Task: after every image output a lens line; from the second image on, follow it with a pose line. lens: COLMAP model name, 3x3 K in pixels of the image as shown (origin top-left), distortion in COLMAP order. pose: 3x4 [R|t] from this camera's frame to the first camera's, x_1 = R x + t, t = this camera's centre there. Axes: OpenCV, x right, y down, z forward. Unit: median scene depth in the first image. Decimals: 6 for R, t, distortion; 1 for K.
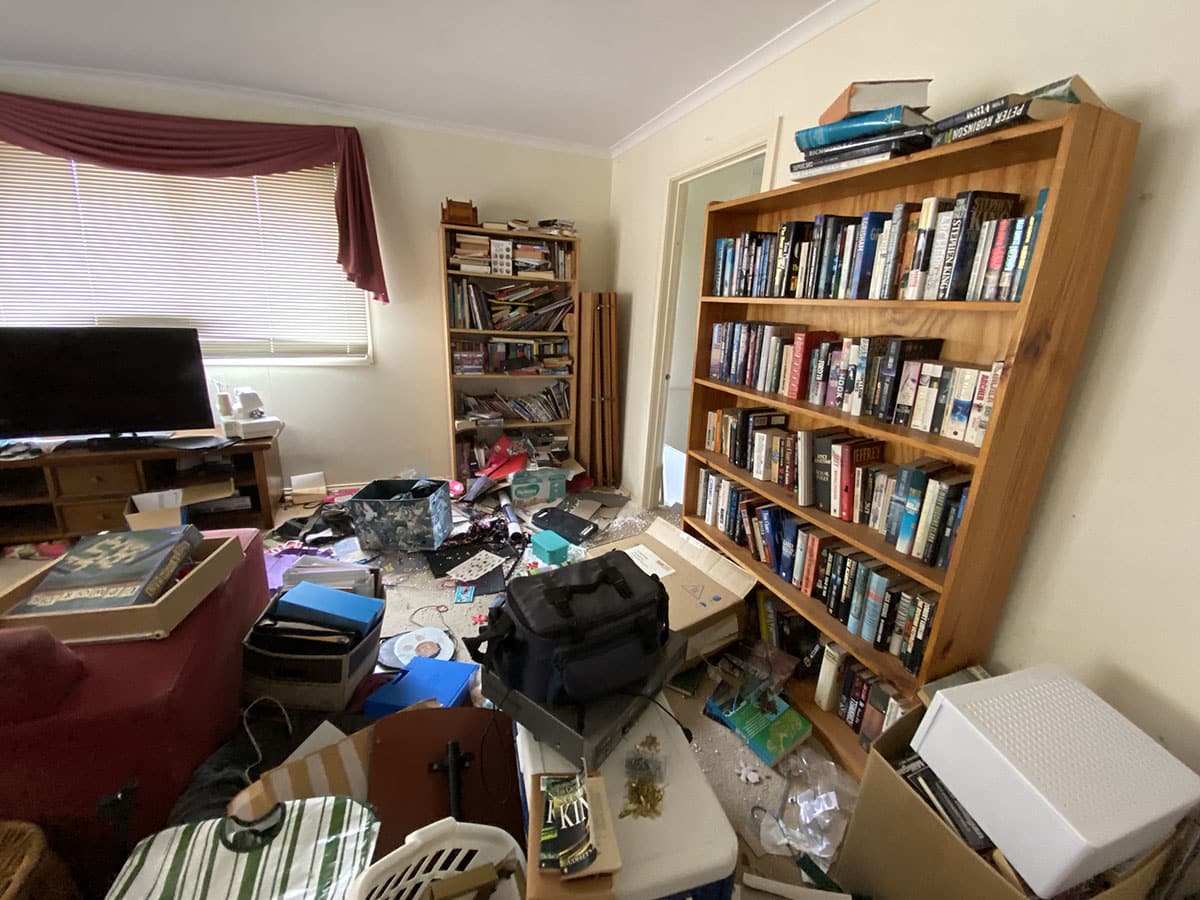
lens RADIAL K [[484.1, 0, 600.0], [0, 484.1, 450.0], [0, 0, 1]] dist [-0.000864, -0.014712]
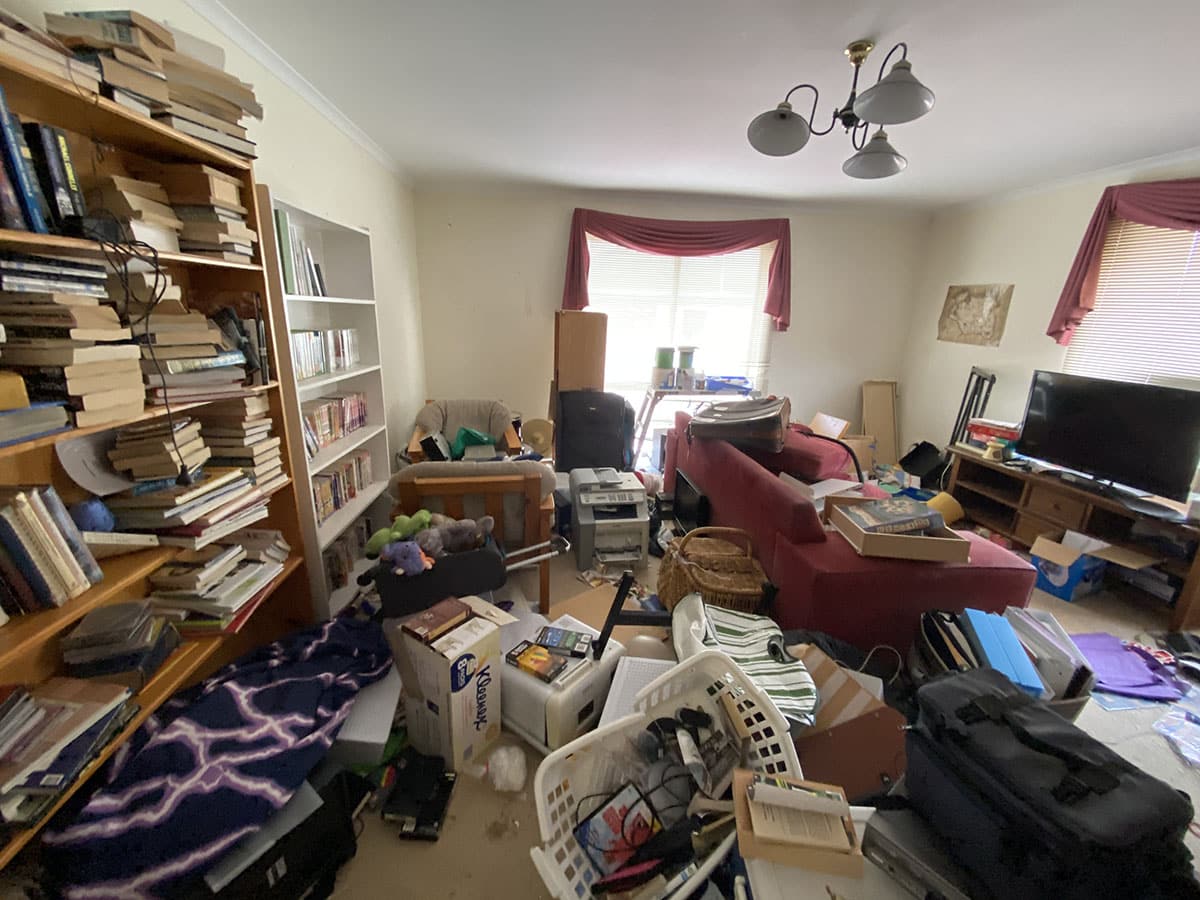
lens RADIAL K [[484.1, 0, 600.0], [0, 484.1, 450.0], [0, 0, 1]] dist [-0.000864, -0.014712]
pose [[-0.304222, 0.186371, -0.934192, 0.358667], [-0.313934, 0.906276, 0.283035, -0.046166], [0.899385, 0.379381, -0.217201, 0.209632]]
